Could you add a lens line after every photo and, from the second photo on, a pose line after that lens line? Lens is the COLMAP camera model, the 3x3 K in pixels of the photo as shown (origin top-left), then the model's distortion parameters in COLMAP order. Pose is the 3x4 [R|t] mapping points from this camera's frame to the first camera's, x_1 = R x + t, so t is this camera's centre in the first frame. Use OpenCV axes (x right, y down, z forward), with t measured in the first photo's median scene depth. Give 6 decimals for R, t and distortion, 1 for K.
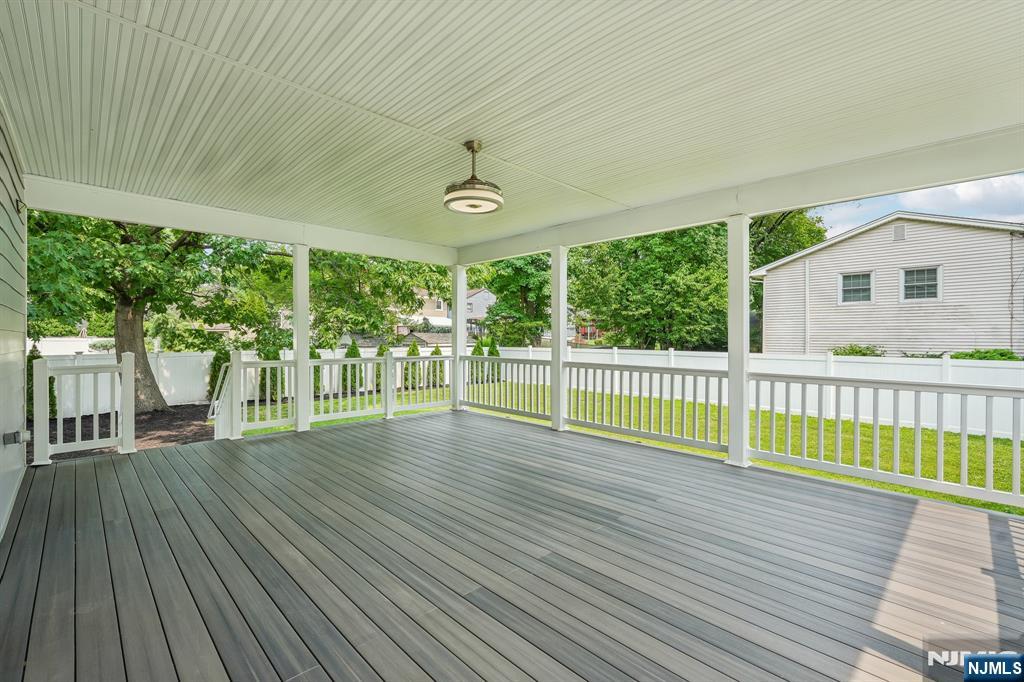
lens RADIAL K [[470.2, 0, 512.0], [0, 470.2, 341.0], [0, 0, 1]] dist [0.000254, -0.000001]
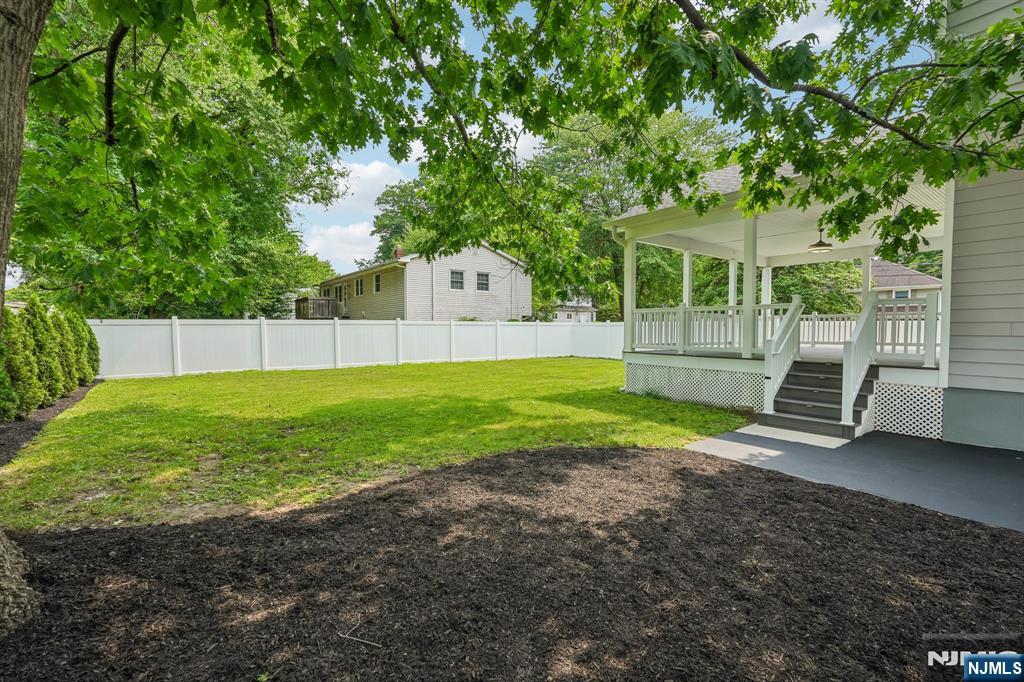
lens RADIAL K [[439.8, 0, 525.2], [0, 439.8, 340.9], [0, 0, 1]] dist [0.001091, 0.000106]
pose [[0.118264, -0.040094, 0.992172, -1.378846], [-0.000745, 0.999181, 0.040466, 0.058931], [-0.992982, -0.005525, 0.118137, 1.145893]]
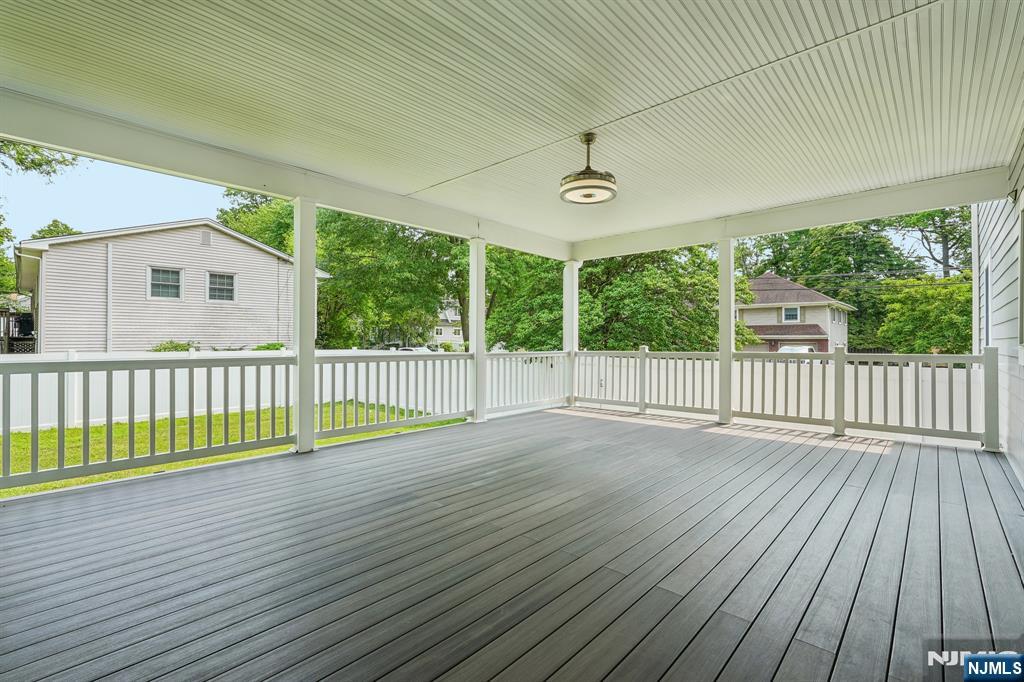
lens RADIAL K [[470.2, 0, 512.0], [0, 470.2, 341.0], [0, 0, 1]] dist [0.000254, -0.000001]
pose [[-0.051576, -0.005852, 0.998652, -0.580460], [-0.000868, 0.999983, 0.005815, 0.005833], [-0.998669, -0.000567, -0.051580, 0.613640]]
